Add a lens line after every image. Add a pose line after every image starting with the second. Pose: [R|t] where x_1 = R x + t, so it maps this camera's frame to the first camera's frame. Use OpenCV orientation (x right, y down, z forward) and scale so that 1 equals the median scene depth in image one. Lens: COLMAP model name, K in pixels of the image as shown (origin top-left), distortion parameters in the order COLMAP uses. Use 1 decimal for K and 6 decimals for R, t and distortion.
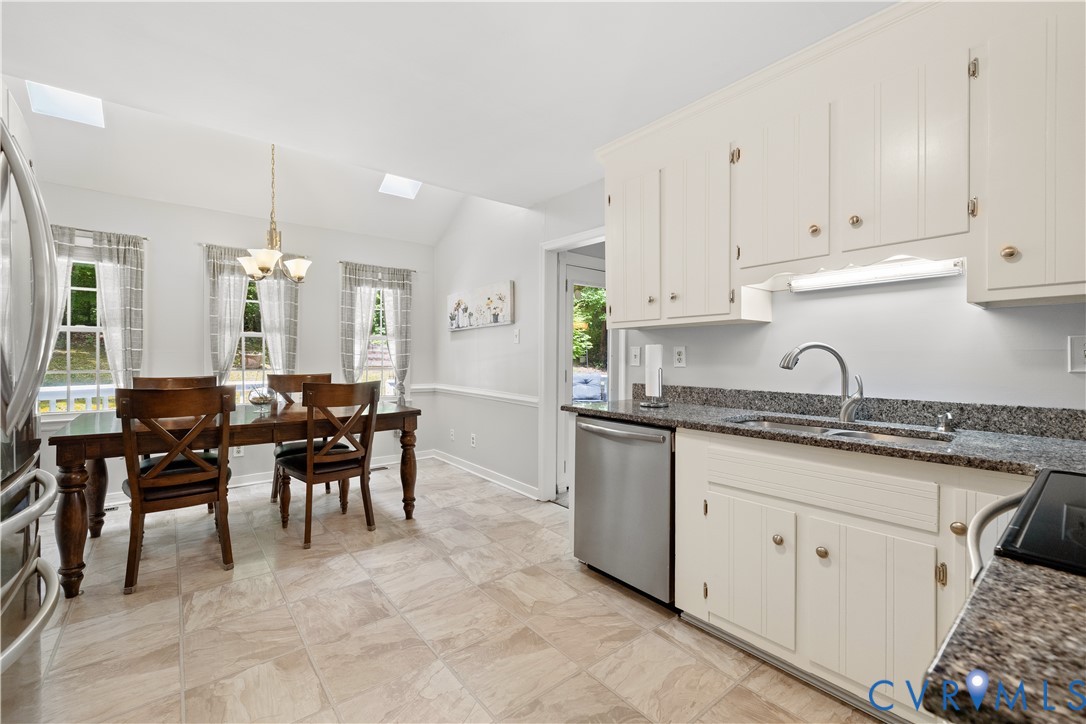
lens RADIAL K [[457.8, 0, 538.1], [0, 457.8, 358.9], [0, 0, 1]] dist [0.001926, -0.000061]
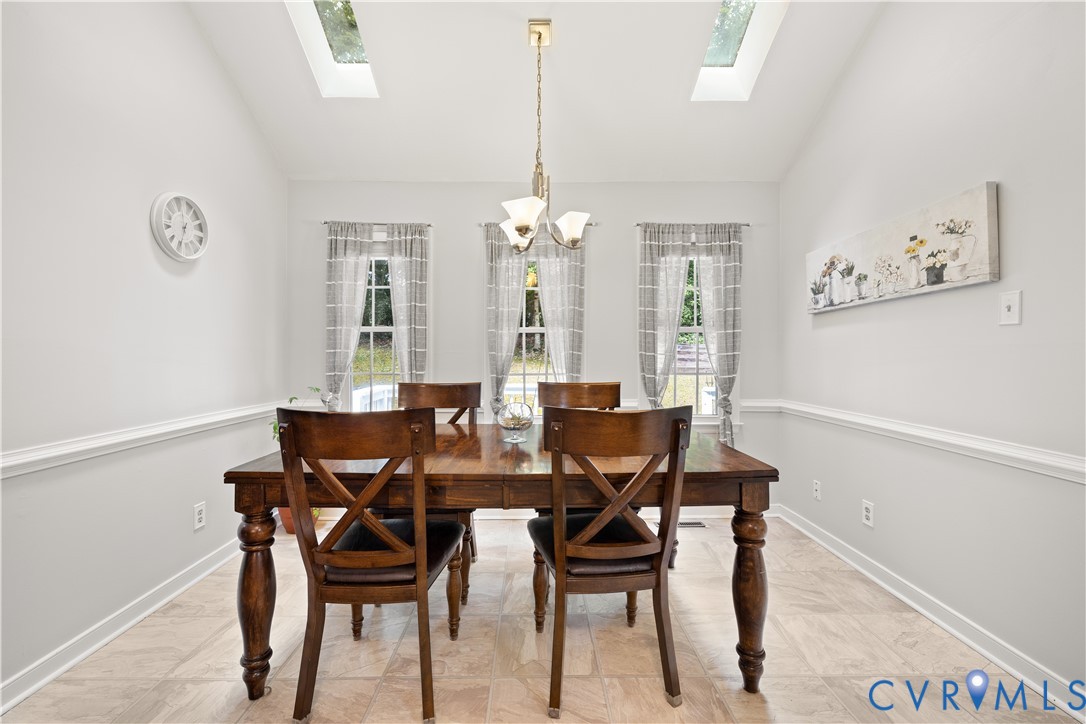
lens RADIAL K [[457.8, 0, 536.6], [0, 457.8, 360.0], [0, 0, 1]] dist [0.001926, -0.000061]
pose [[0.785906, 0.000080, -0.618346, -0.129502], [0.000631, 0.999999, 0.000932, -0.001516], [0.618346, -0.001122, 0.785905, 0.386175]]
